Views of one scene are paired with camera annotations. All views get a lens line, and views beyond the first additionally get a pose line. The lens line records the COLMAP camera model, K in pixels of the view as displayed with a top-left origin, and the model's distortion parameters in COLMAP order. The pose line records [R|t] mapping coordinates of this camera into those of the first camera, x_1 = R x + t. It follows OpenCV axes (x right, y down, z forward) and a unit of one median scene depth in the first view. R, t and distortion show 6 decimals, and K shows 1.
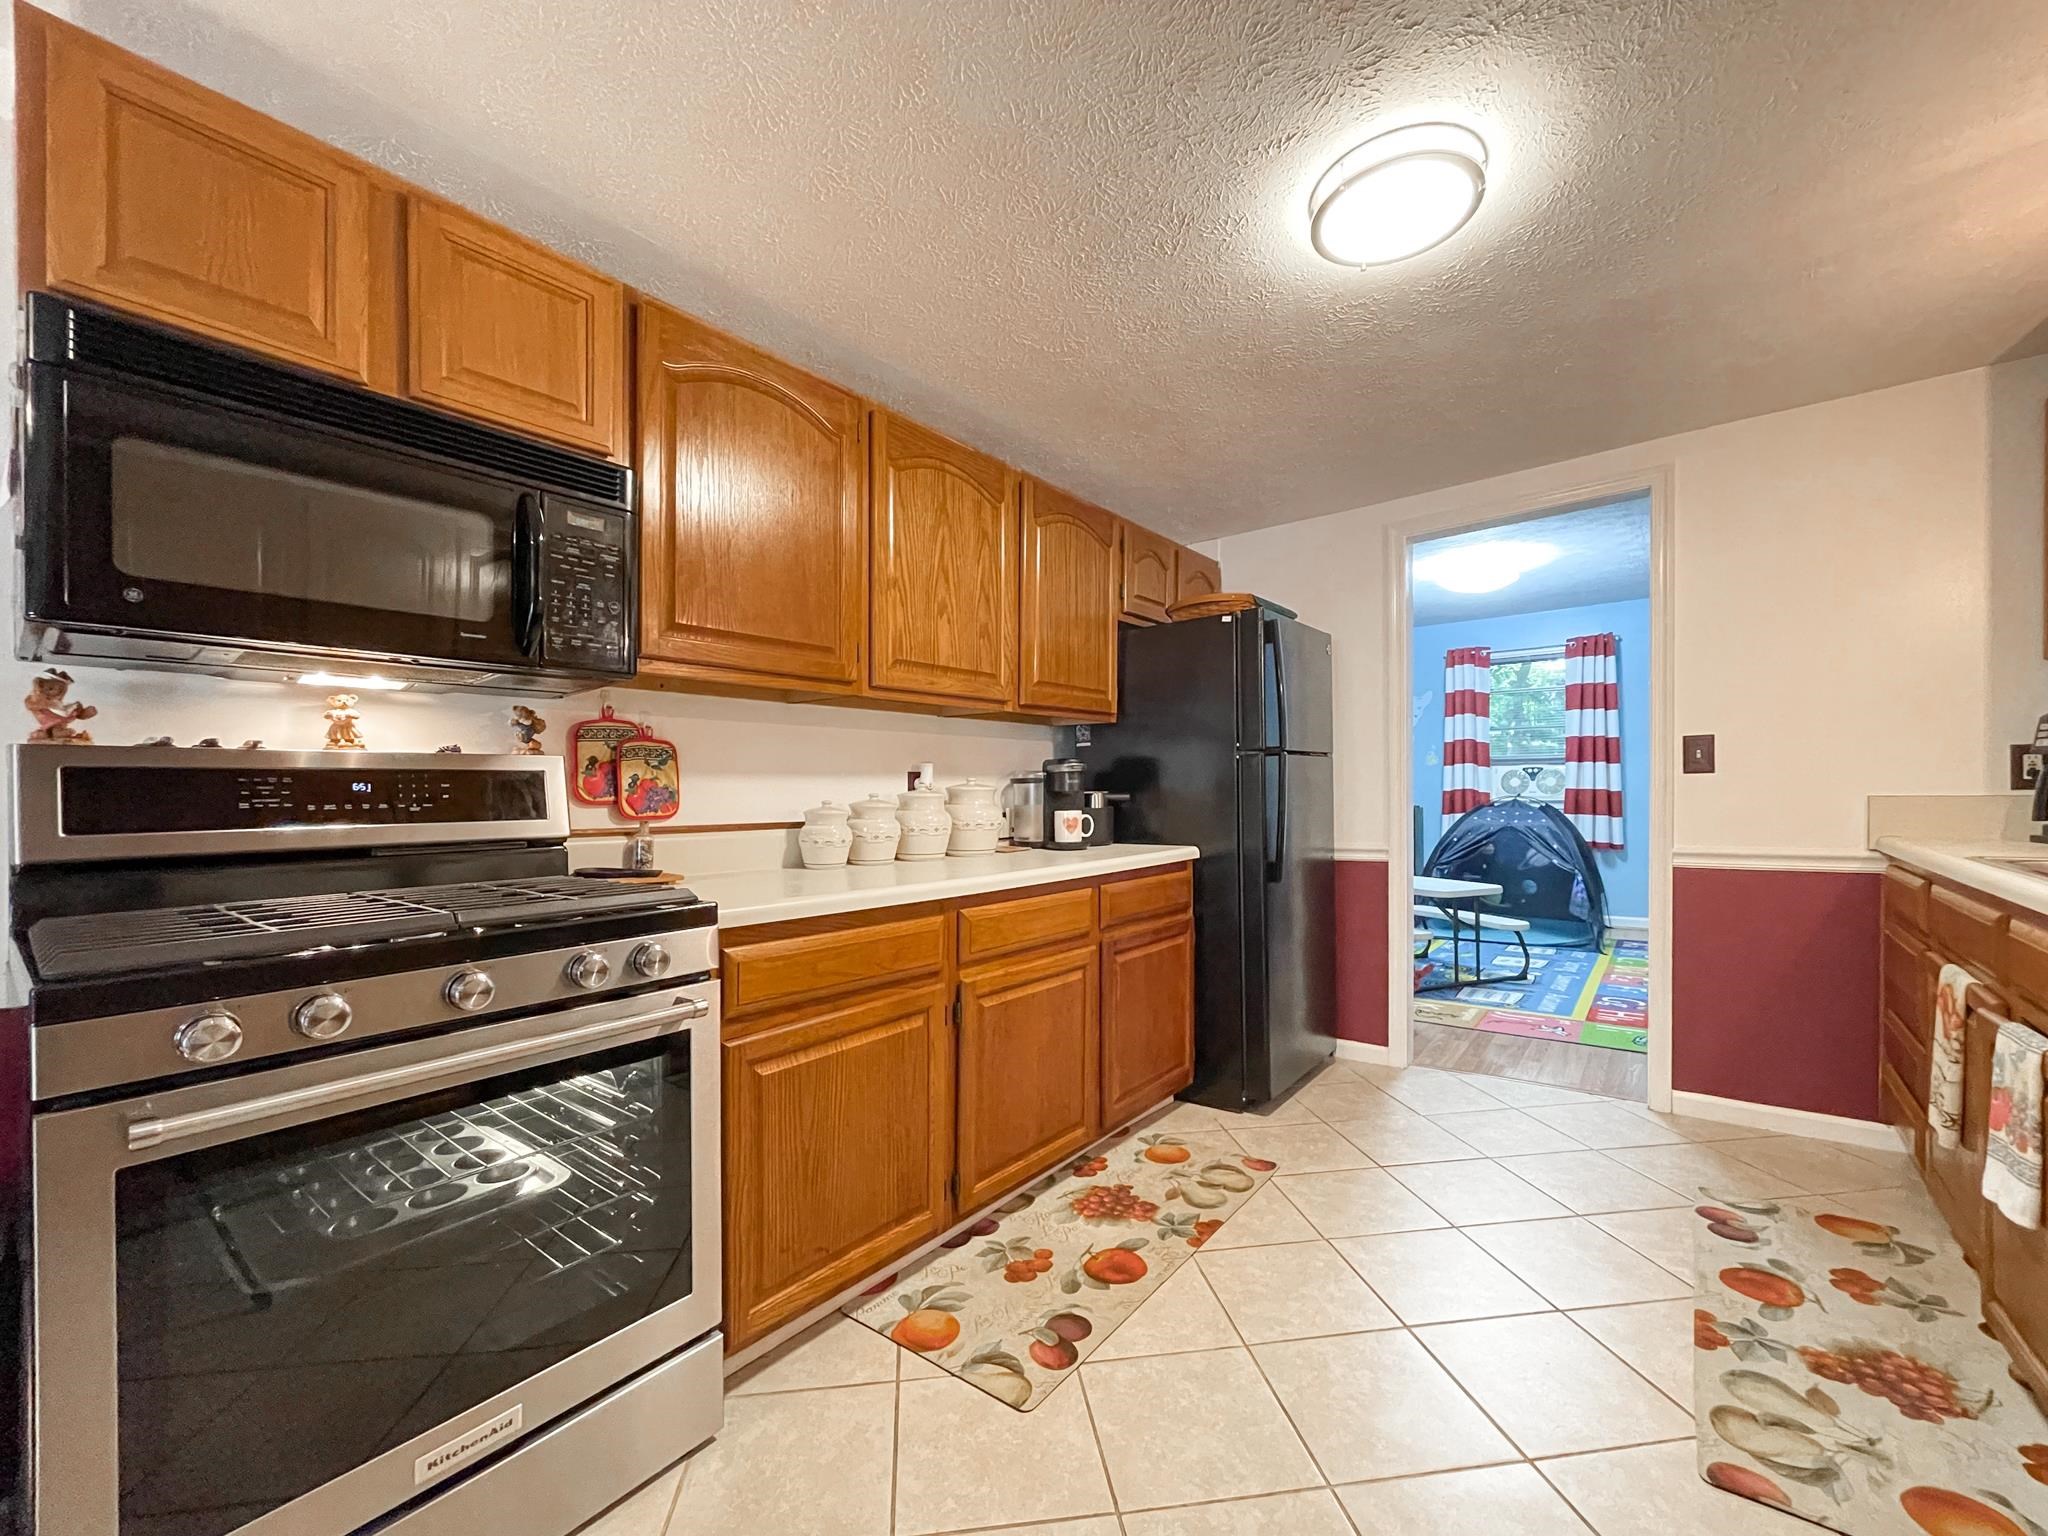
lens RADIAL K [[839.5, 0, 1018.6], [0, 839.5, 799.9], [0, 0, 1]] dist [-0.005206, -0.000115]
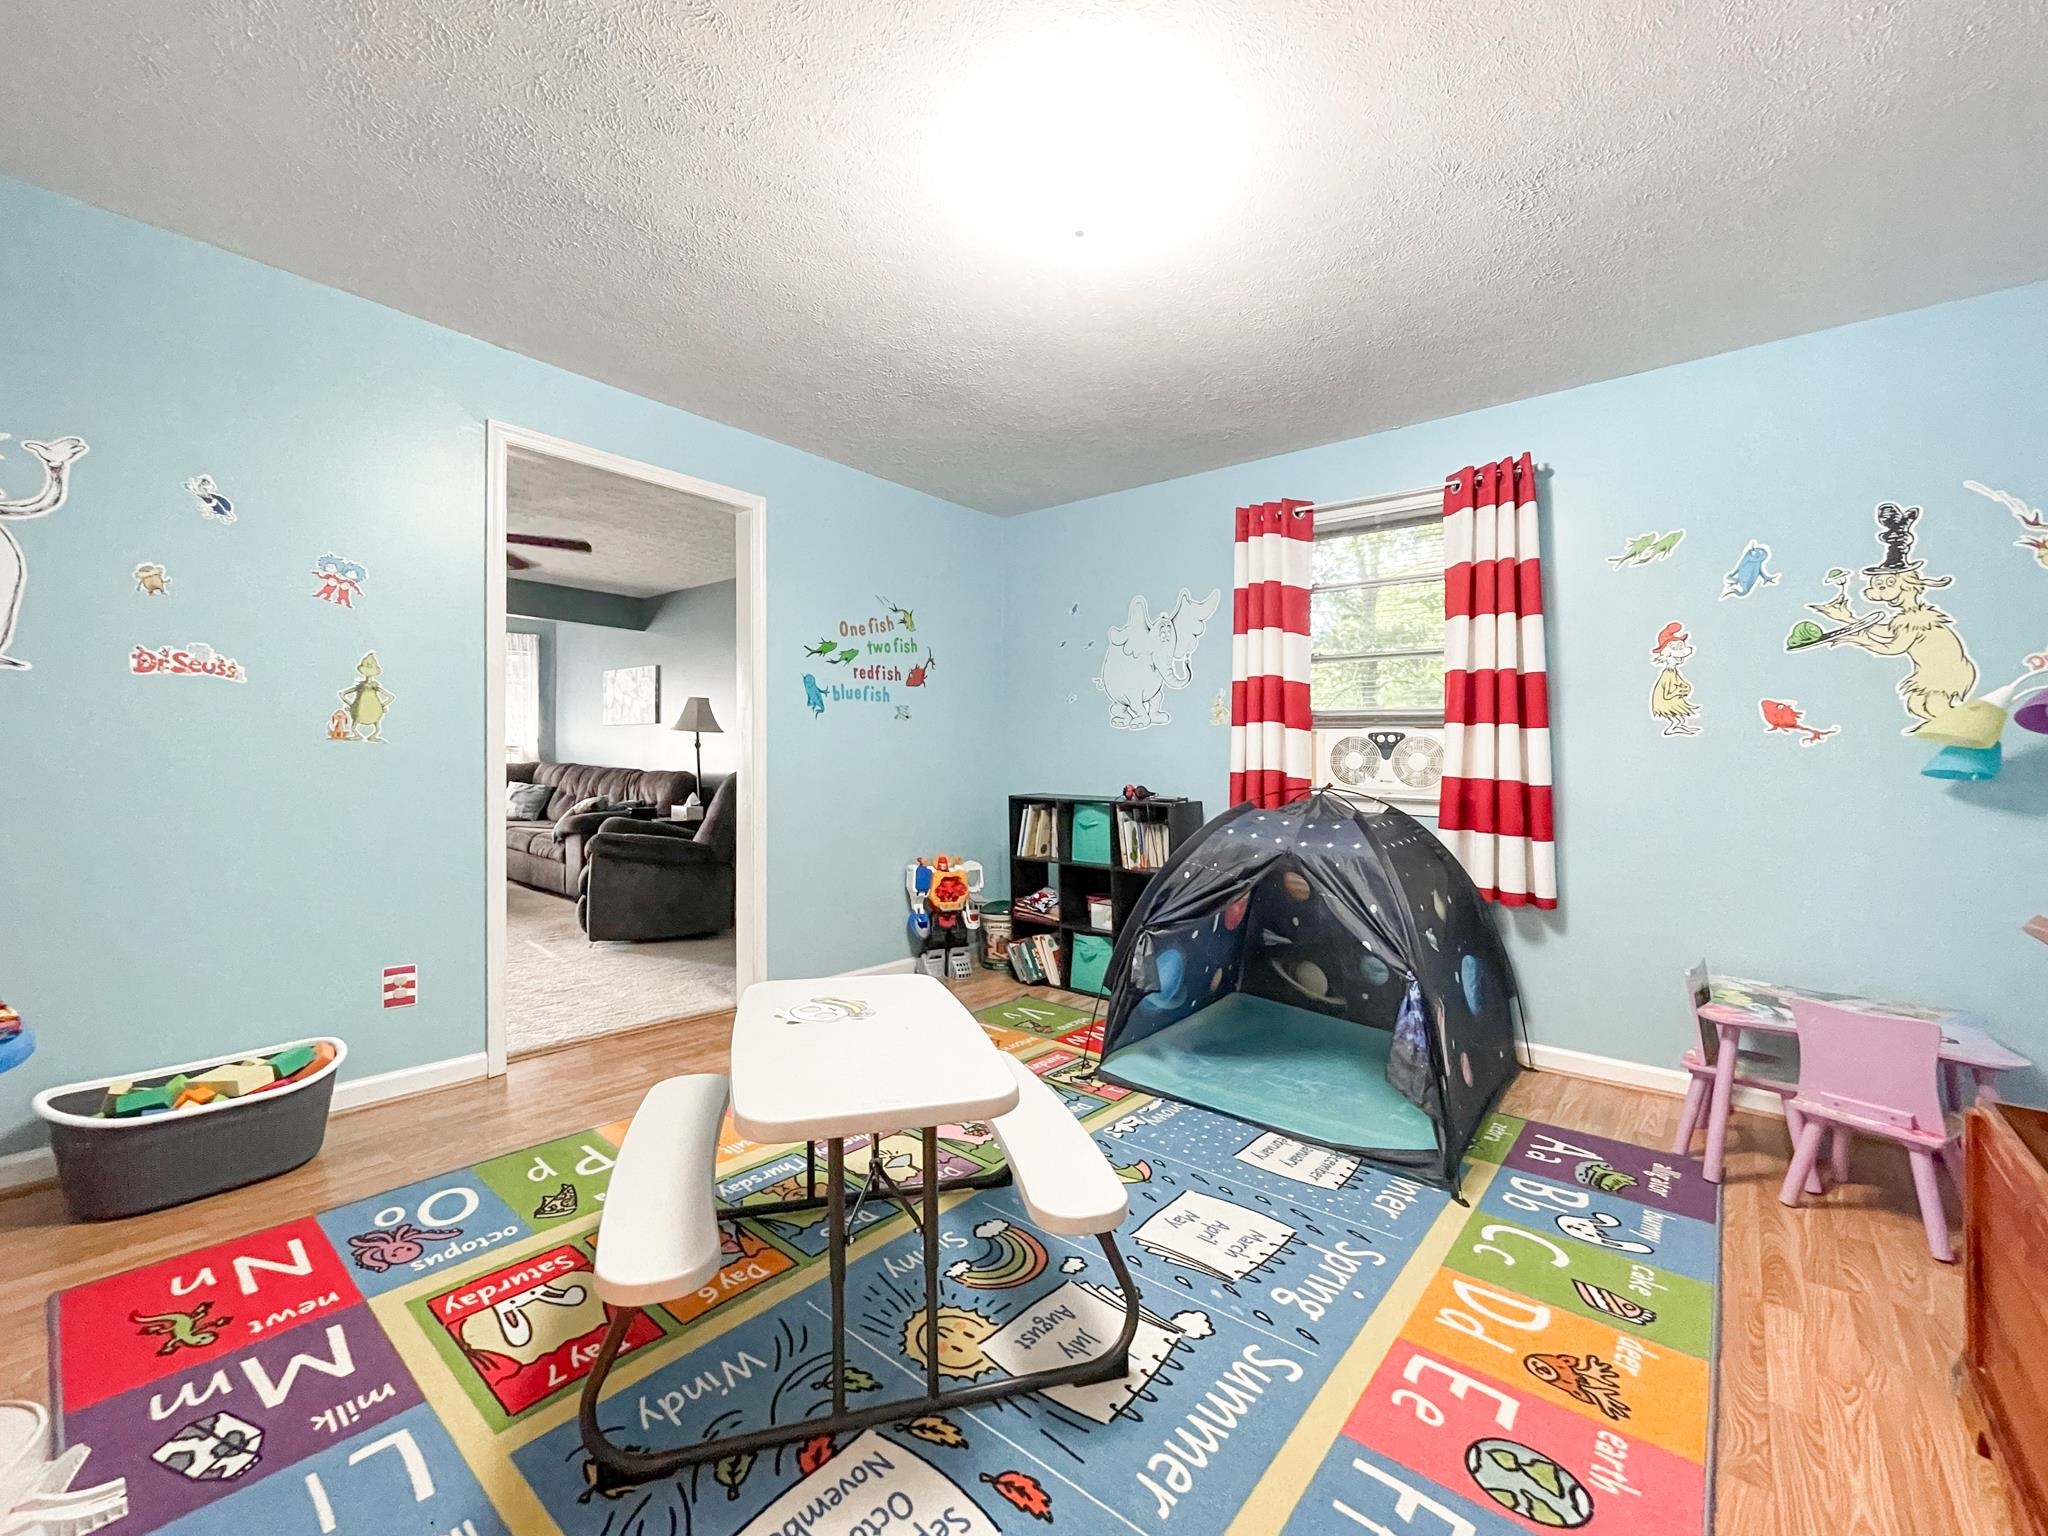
lens RADIAL K [[839.5, 0, 1024.0], [0, 839.5, 734.6], [0, 0, 1]] dist [-0.005206, -0.000115]
pose [[0.998897, 0.025230, -0.039594, 0.439201], [-0.026307, 0.999291, -0.026922, -0.019131], [0.038886, 0.027934, 0.998853, 0.512400]]
